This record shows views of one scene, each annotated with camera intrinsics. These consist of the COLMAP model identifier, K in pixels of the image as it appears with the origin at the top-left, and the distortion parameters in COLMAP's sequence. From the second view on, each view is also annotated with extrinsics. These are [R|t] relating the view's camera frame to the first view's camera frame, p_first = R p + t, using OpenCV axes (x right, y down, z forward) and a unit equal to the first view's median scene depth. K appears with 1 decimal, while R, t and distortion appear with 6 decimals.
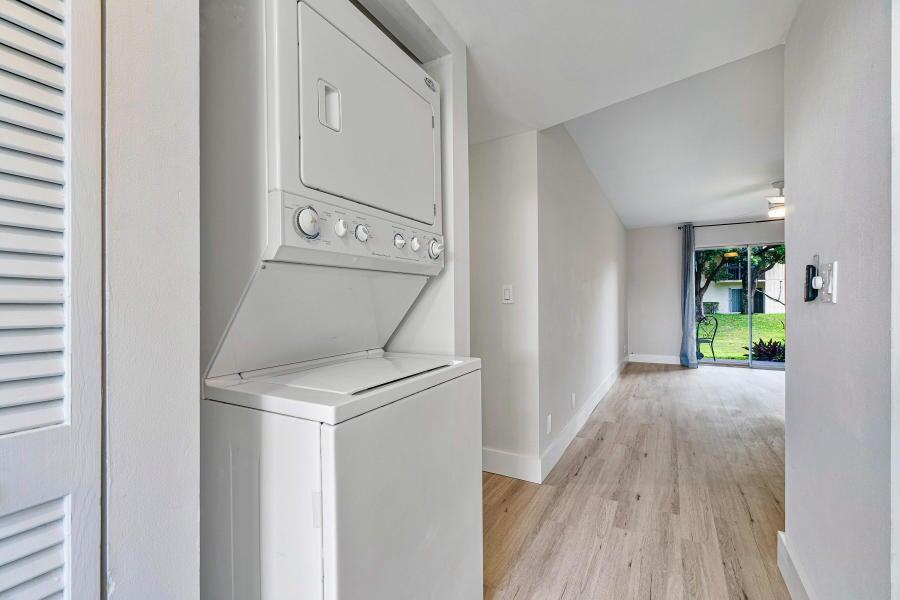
lens RADIAL K [[391.0, 0, 449.1], [0, 391.0, 303.3], [0, 0, 1]] dist [-0.000616, -0.000003]
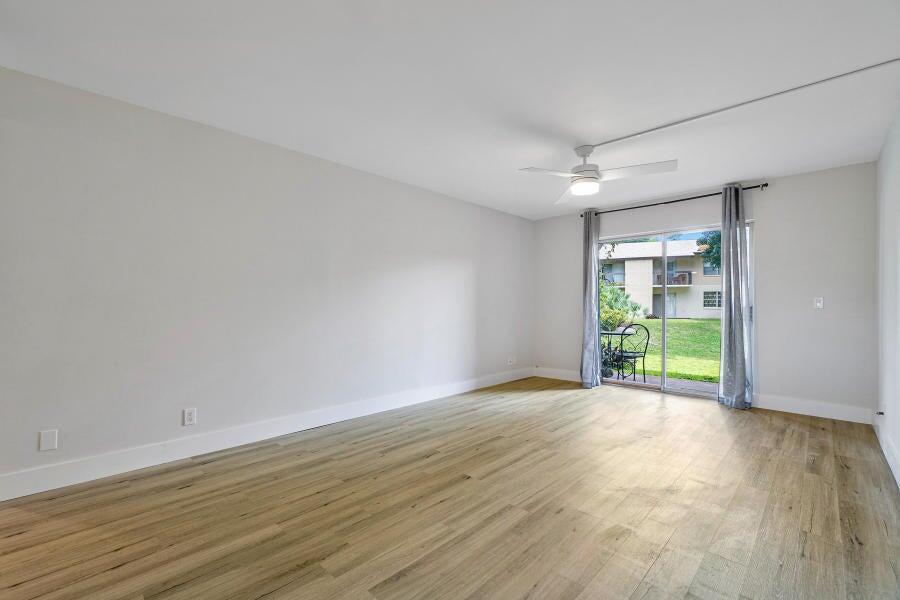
lens RADIAL K [[391.0, 0, 446.9], [0, 391.0, 301.7], [0, 0, 1]] dist [-0.000616, -0.000003]
pose [[0.964871, 0.001955, -0.262718, 1.007762], [-0.003653, 0.999975, -0.005973, -0.013572], [0.262700, 0.006723, 0.964854, 0.249557]]
